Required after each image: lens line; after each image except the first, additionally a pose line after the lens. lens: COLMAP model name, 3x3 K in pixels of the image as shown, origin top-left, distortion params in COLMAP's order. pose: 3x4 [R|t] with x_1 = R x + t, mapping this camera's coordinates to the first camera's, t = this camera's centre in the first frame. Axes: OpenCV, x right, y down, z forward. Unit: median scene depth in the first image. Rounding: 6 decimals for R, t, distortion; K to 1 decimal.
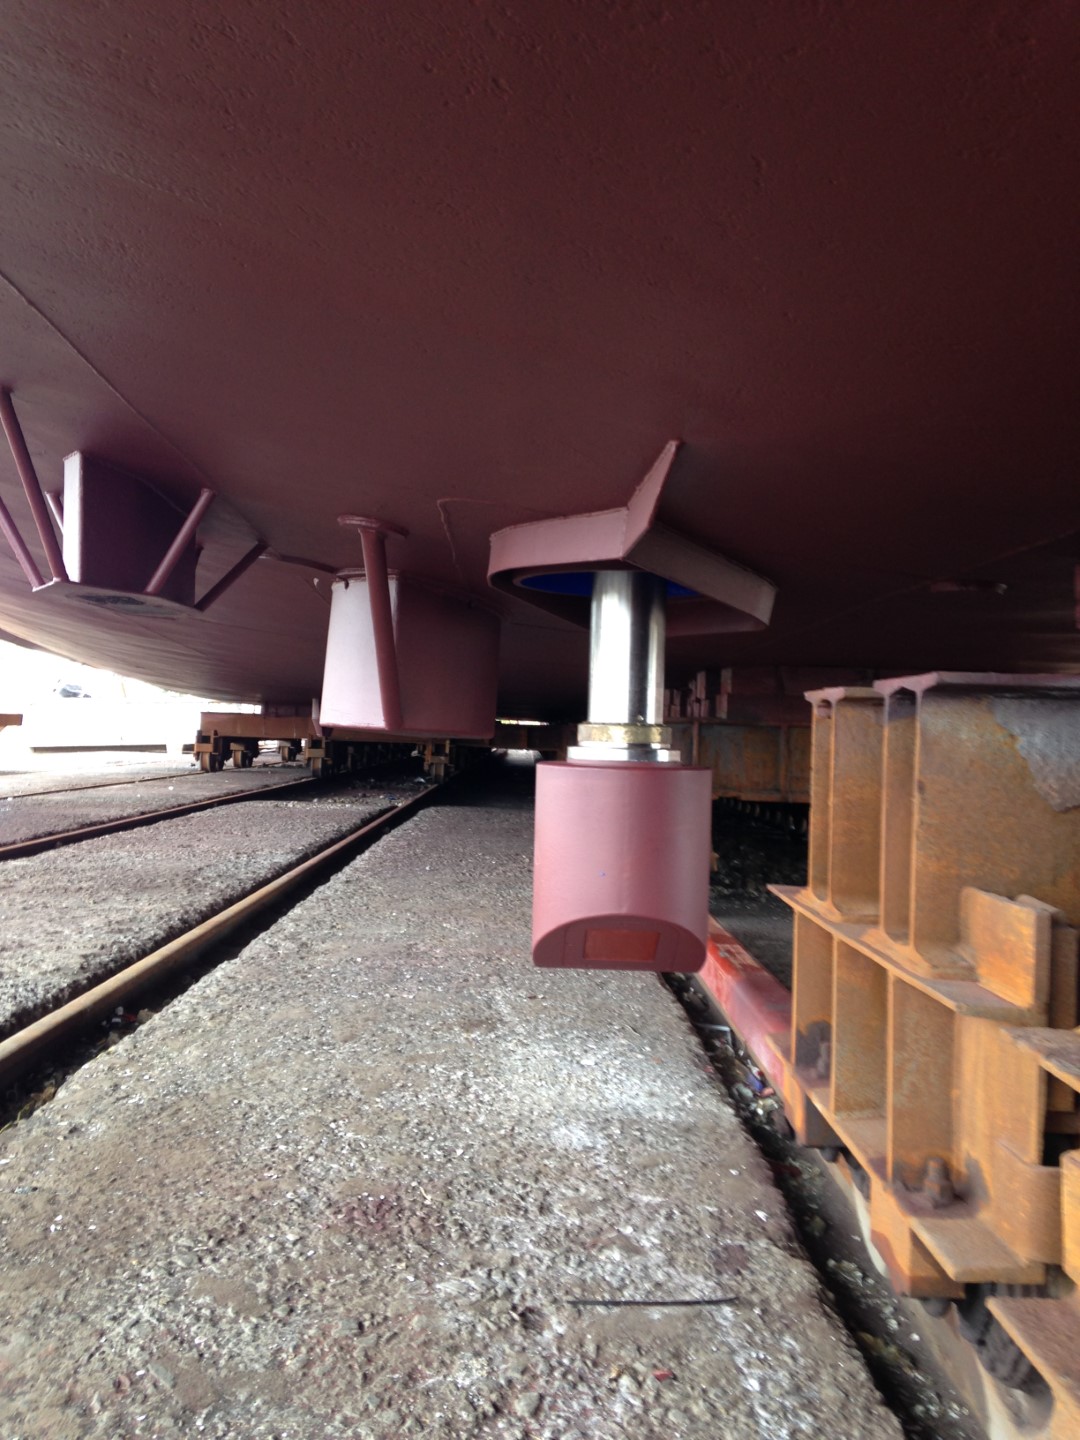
lens RADIAL K [[1292.5, 0, 540.0], [0, 1292.5, 720.0], [0, 0, 1]] dist [0.214547, -0.351734]
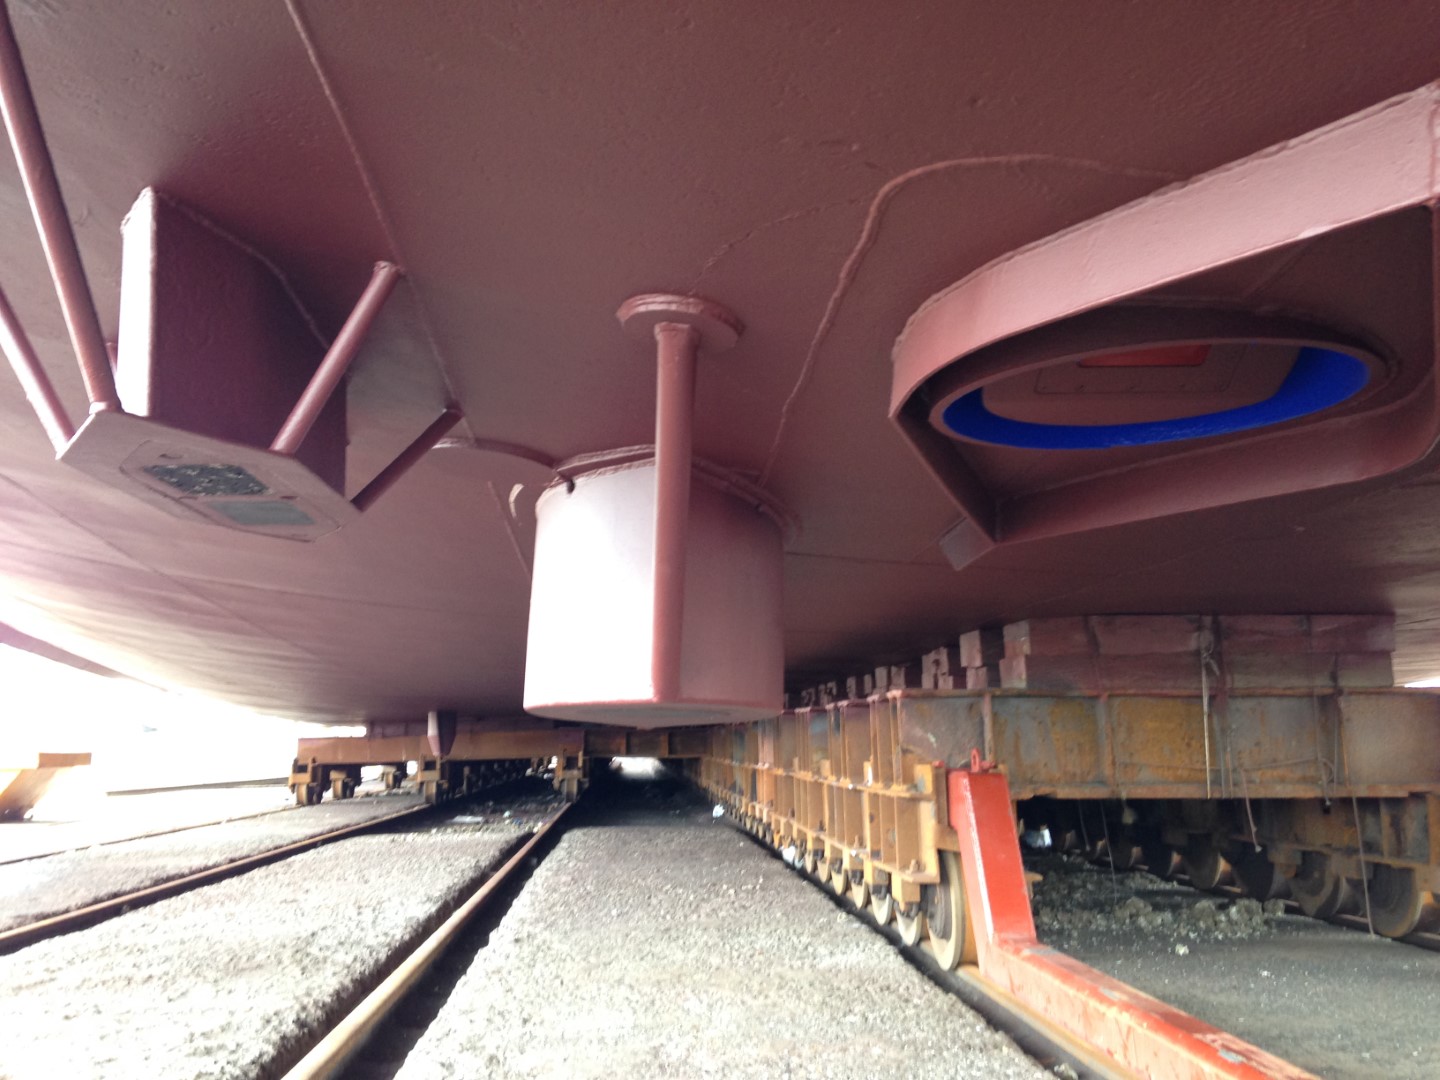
lens RADIAL K [[1292.5, 0, 720.0], [0, 1292.5, 540.0], [0, 0, 1]] dist [0.214547, -0.351734]
pose [[0.996999, -0.041962, 0.065062, -0.054575], [0.050942, 0.988388, -0.143158, 0.009175], [-0.058300, 0.146043, 0.987559, 0.165284]]
